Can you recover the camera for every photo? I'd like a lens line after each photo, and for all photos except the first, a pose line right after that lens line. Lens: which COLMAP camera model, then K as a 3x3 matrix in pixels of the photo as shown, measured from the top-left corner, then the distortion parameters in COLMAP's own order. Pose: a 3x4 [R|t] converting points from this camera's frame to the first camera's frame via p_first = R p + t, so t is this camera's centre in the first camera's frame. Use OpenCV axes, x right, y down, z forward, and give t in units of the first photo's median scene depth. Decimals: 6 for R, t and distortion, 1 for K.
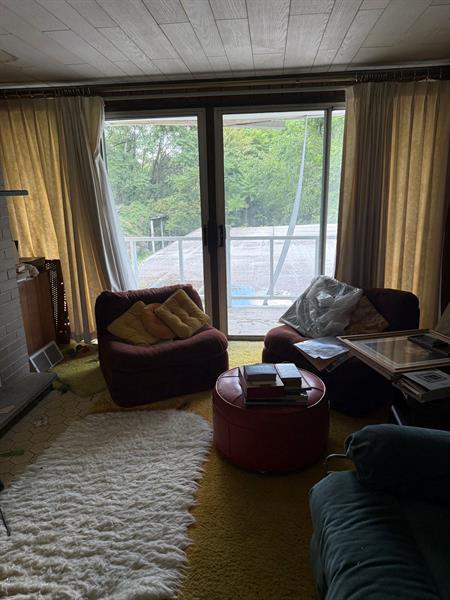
lens RADIAL K [[423.6, 0, 226.8], [0, 423.6, 295.1], [0, 0, 1]] dist [0.015089, -0.030479]
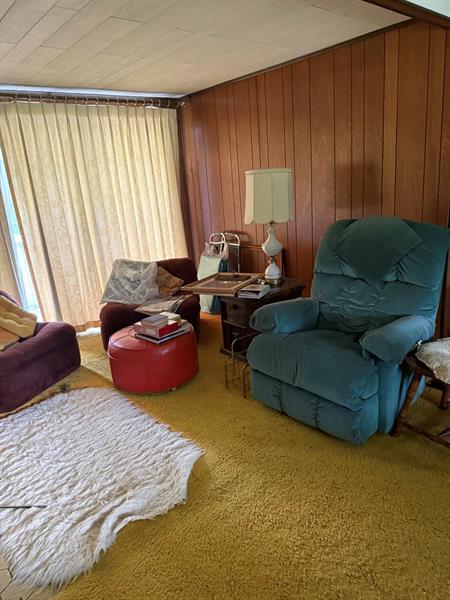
lens RADIAL K [[423.6, 0, 223.0], [0, 423.6, 299.9], [0, 0, 1]] dist [0.015089, -0.030479]
pose [[0.689955, -0.223761, 0.688399, -0.479985], [0.239058, 0.968098, 0.075077, 0.051762], [-0.683237, 0.112767, 0.721437, -0.082060]]
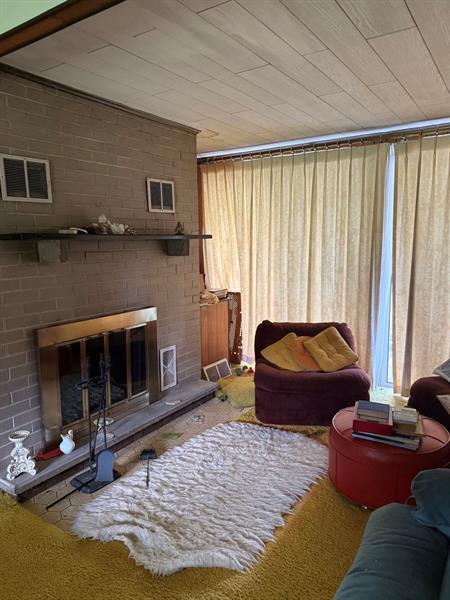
lens RADIAL K [[423.6, 0, 227.6], [0, 423.6, 301.1], [0, 0, 1]] dist [0.015089, -0.030479]
pose [[0.877304, 0.080575, -0.473124, 0.167650], [-0.123106, 0.990604, -0.059569, 0.019771], [0.463878, 0.110505, 0.878980, -0.068636]]
